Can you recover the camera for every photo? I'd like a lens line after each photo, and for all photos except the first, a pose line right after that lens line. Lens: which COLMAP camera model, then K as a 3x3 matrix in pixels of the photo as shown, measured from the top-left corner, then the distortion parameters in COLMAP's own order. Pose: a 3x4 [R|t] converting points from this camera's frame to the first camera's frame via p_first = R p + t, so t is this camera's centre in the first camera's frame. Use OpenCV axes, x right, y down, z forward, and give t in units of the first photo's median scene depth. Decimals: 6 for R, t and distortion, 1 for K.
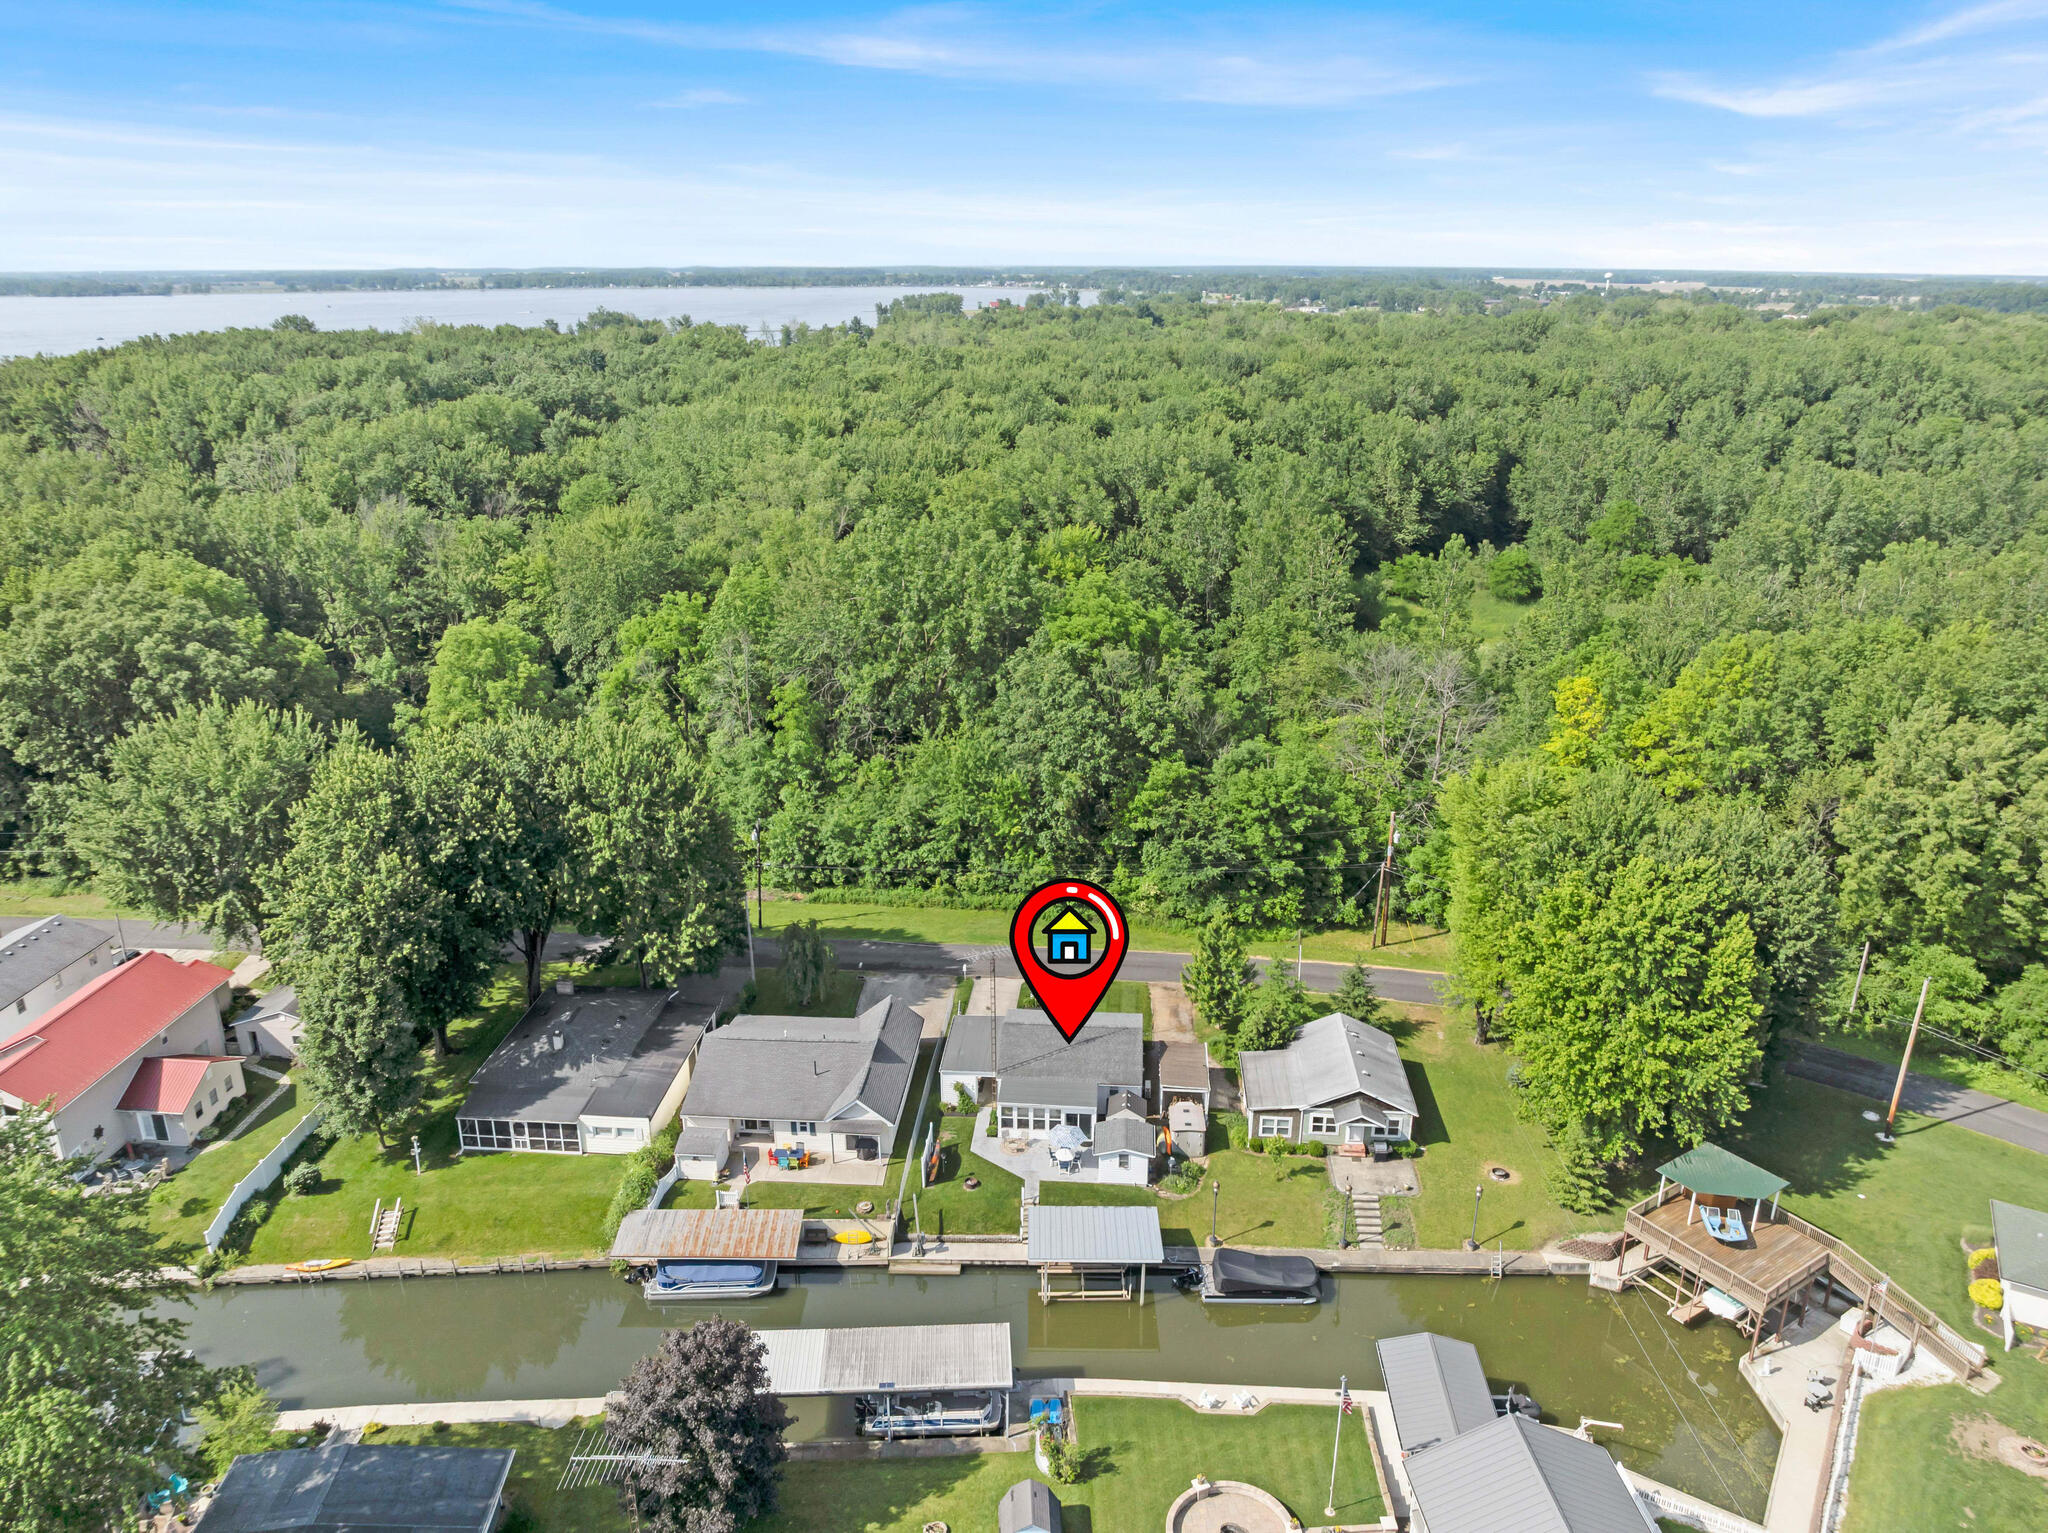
lens RADIAL K [[1456.1, 0, 1024.0], [0, 1456.1, 766.5], [0, 0, 1]] dist [-0.024598, -0.005581]
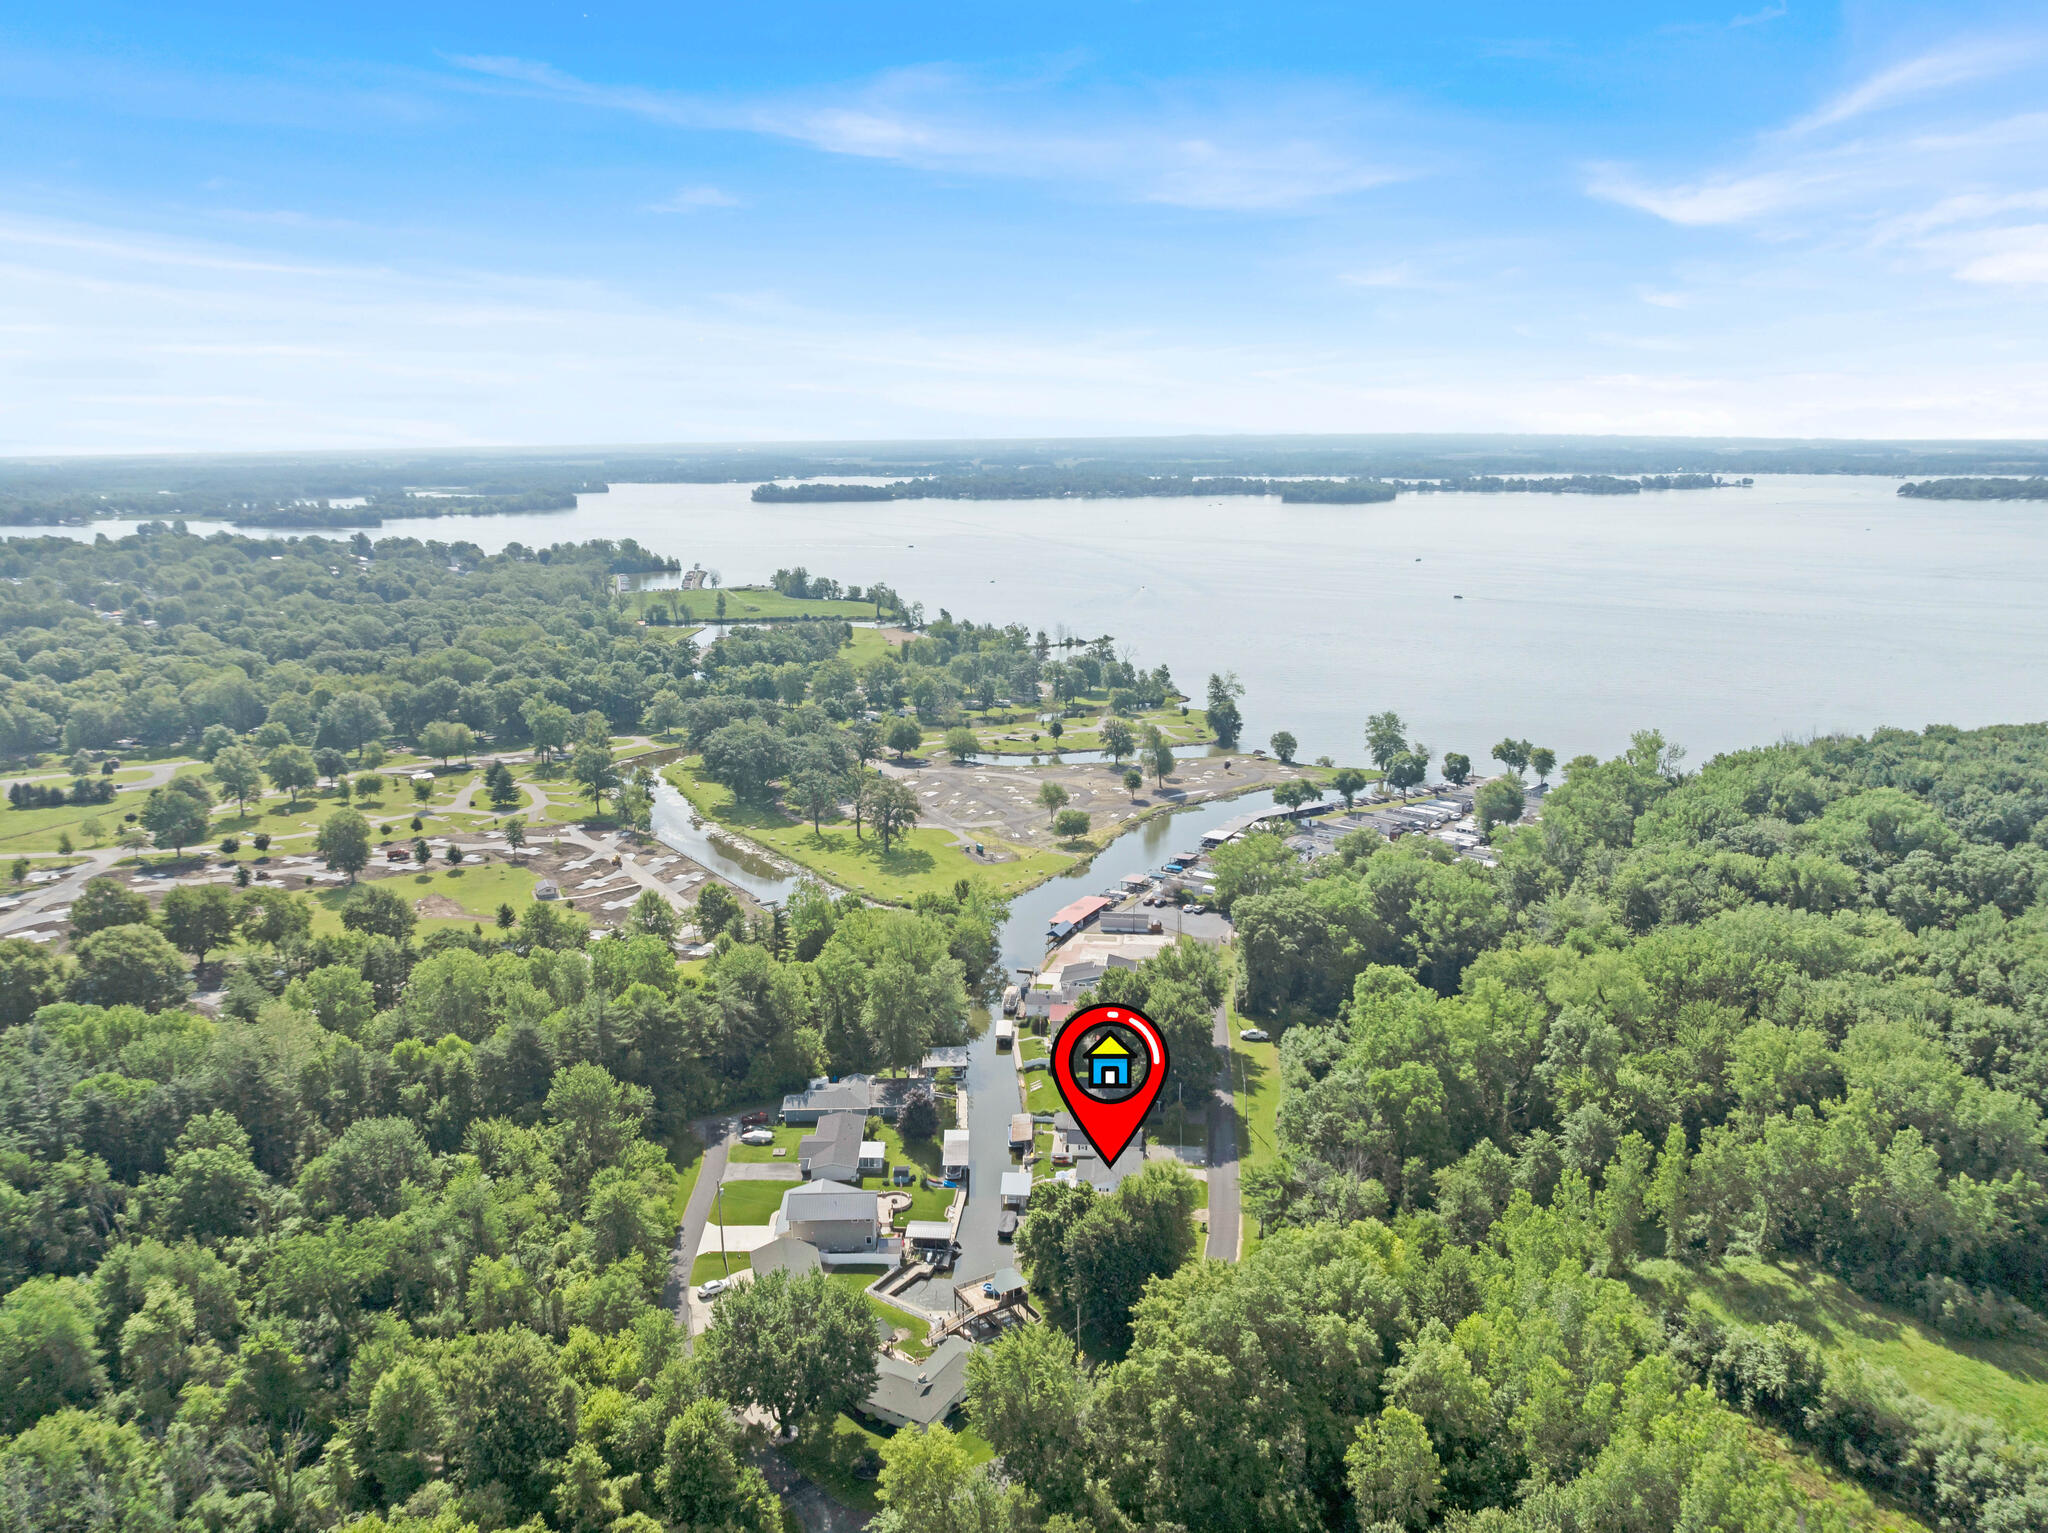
lens RADIAL K [[1451.1, 0, 1024.0], [0, 1451.1, 766.5], [0, 0, 1]] dist [-0.039309, 0.011476]
pose [[-0.028833, 0.225303, -0.973862, 2.525162], [-0.323158, 0.919847, 0.222375, -1.048237], [0.945906, 0.321123, 0.046286, 0.534067]]
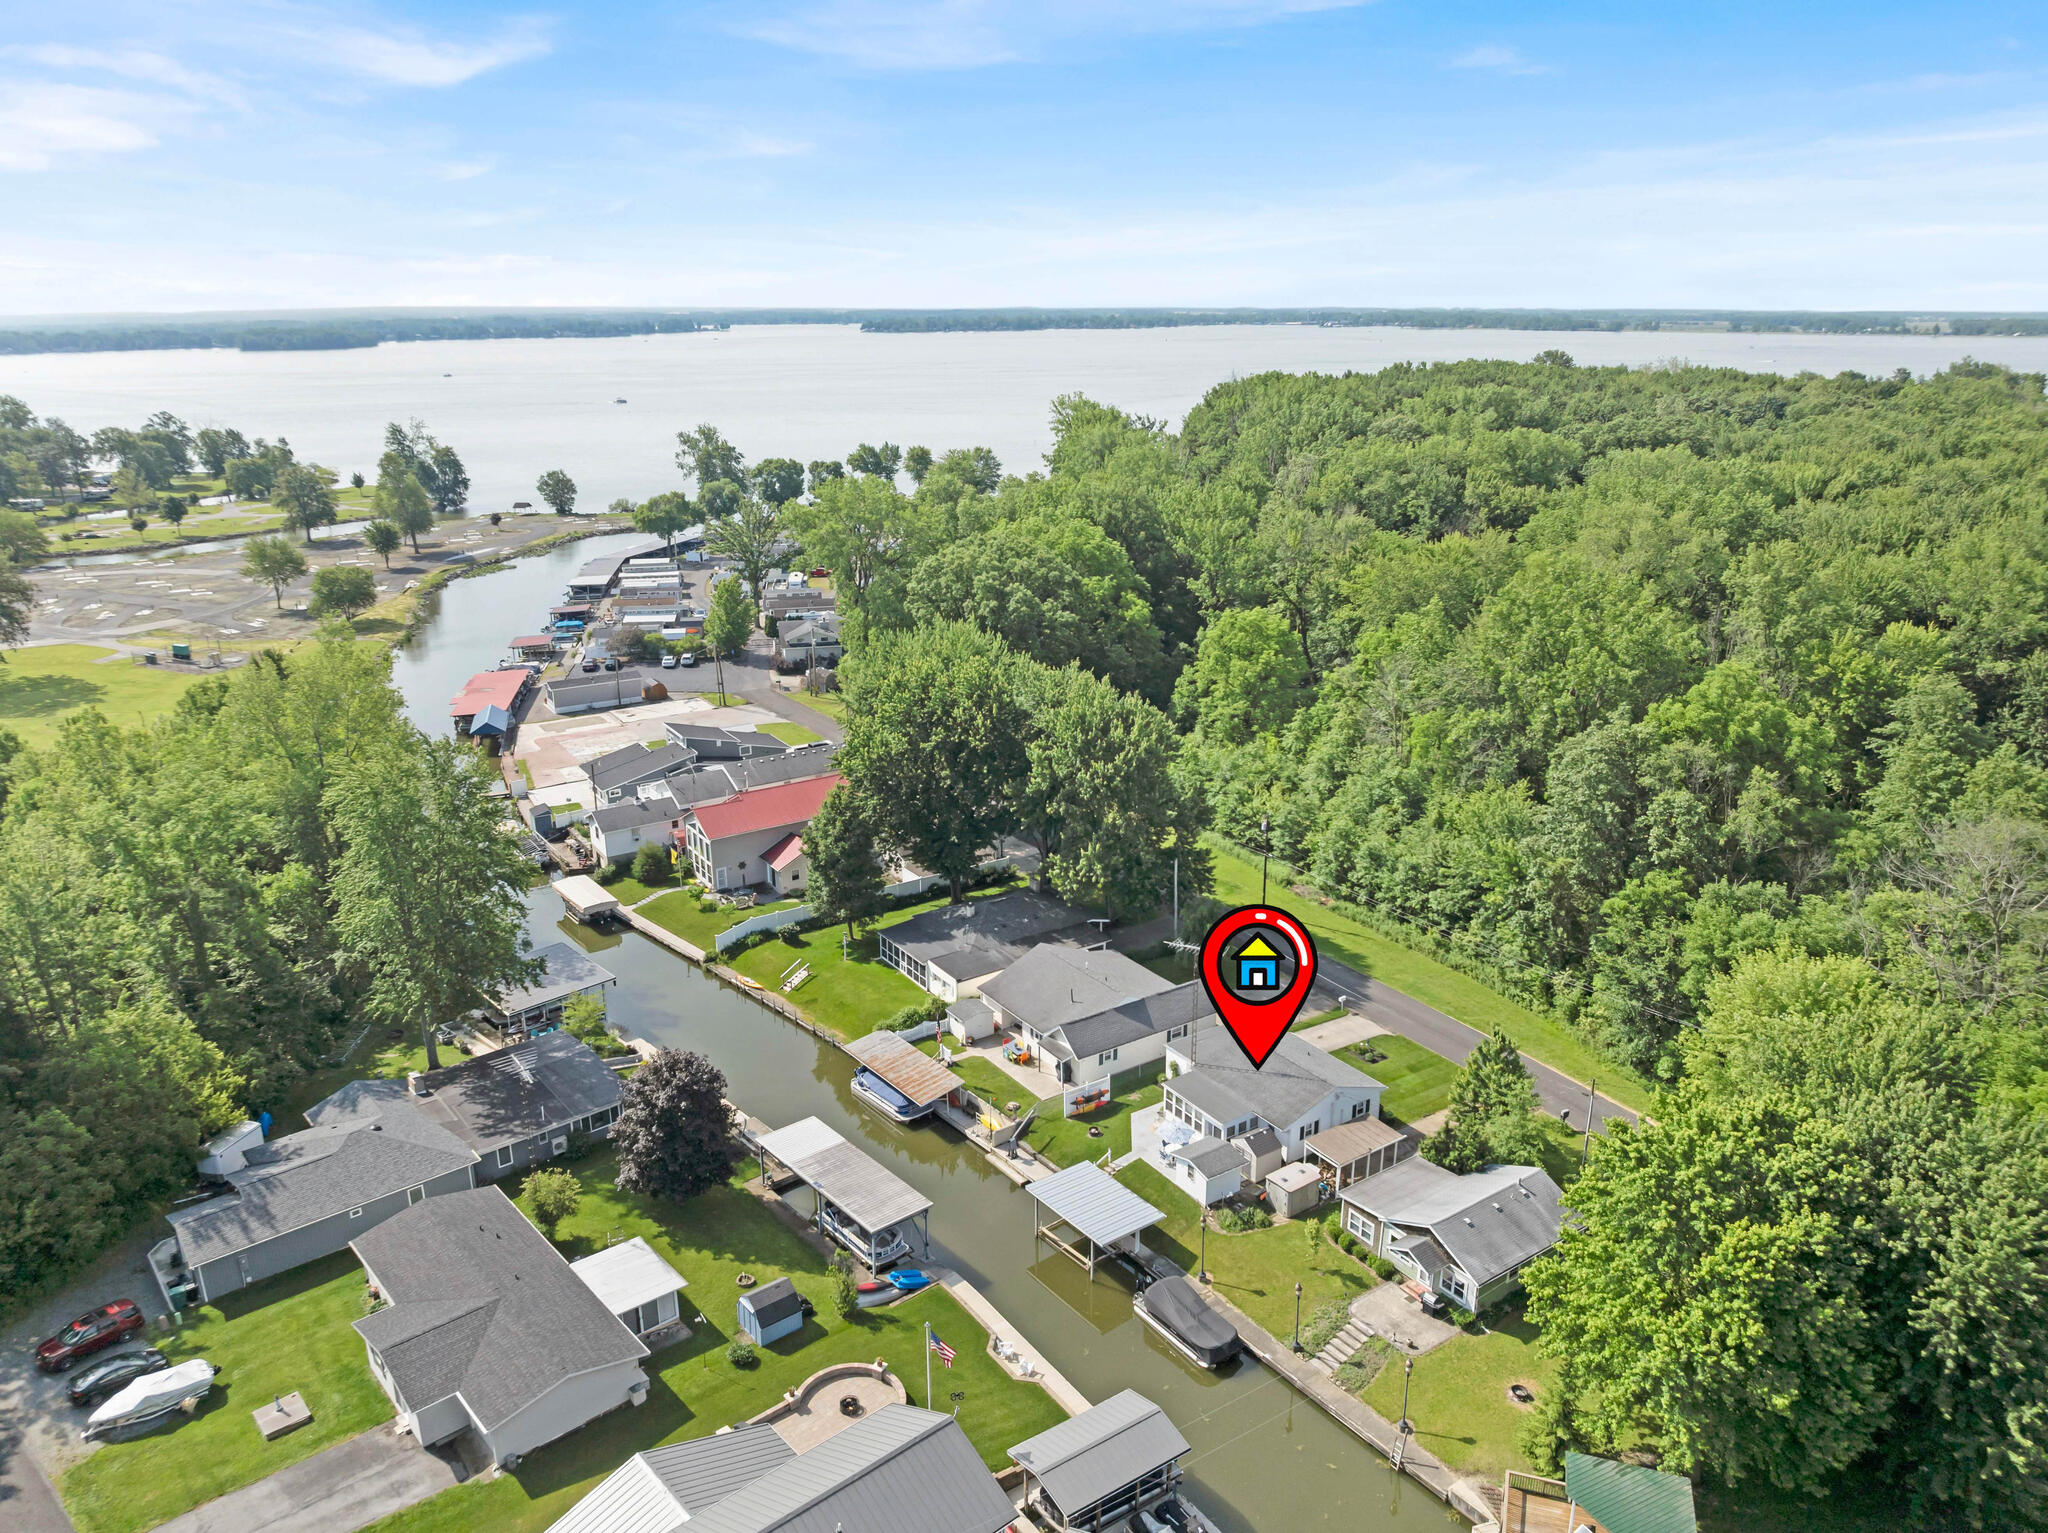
lens RADIAL K [[1451.1, 0, 1024.0], [0, 1451.1, 766.5], [0, 0, 1]] dist [-0.039309, 0.011476]
pose [[0.613489, 0.235880, -0.753652, 0.670912], [-0.254016, 0.962573, 0.094494, -0.068546], [0.747734, 0.133469, 0.650446, 0.199572]]
